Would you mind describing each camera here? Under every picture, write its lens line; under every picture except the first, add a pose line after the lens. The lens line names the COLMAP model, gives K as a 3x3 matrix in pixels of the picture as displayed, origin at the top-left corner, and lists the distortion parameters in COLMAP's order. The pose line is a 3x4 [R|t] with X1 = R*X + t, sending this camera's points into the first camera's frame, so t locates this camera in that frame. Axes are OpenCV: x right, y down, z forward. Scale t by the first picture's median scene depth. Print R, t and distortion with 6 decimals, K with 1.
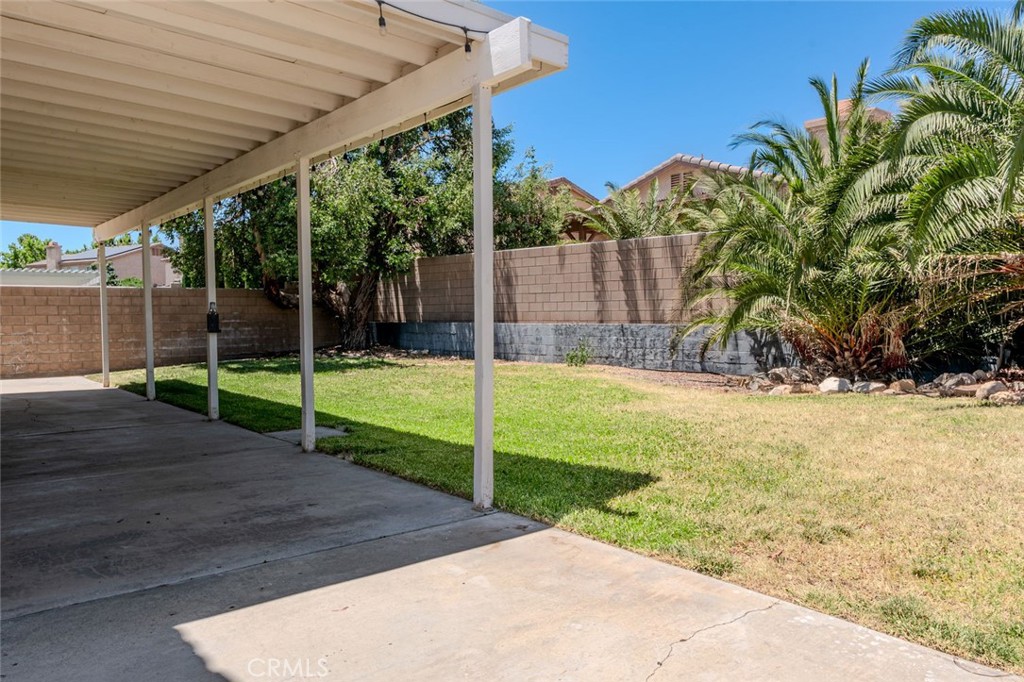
lens RADIAL K [[704.6, 0, 513.8], [0, 704.6, 339.4], [0, 0, 1]] dist [0.001844, -0.003531]
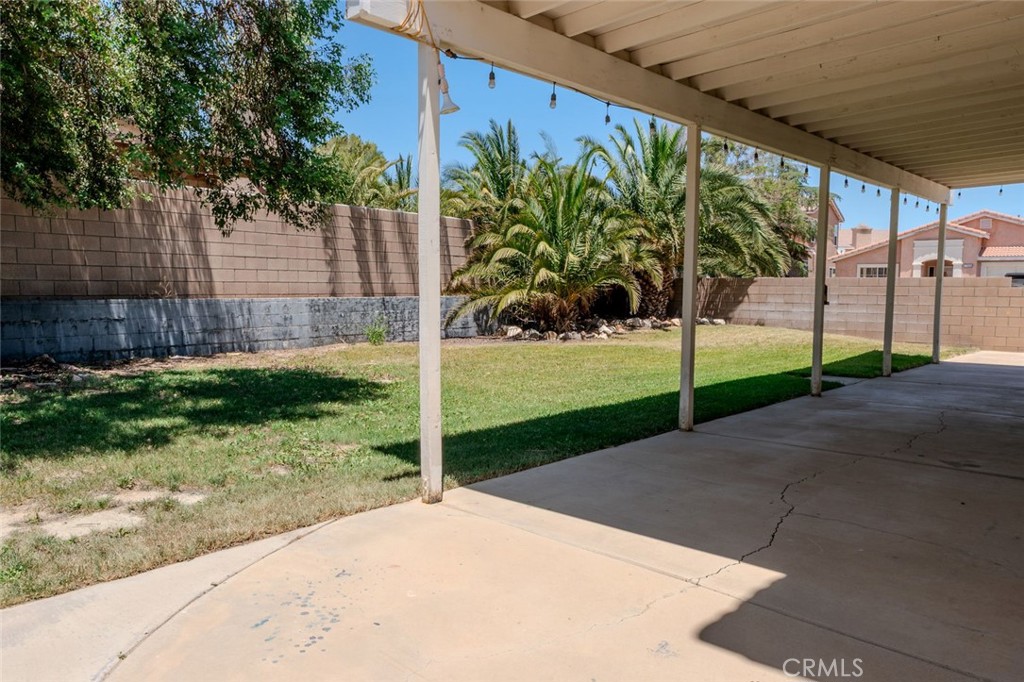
lens RADIAL K [[704.6, 0, 513.2], [0, 704.6, 344.1], [0, 0, 1]] dist [0.001844, -0.003531]
pose [[-0.090224, -0.064949, 0.993801, -0.789892], [0.043356, 0.996669, 0.069072, -0.015997], [-0.994977, 0.049319, -0.087108, 0.884775]]
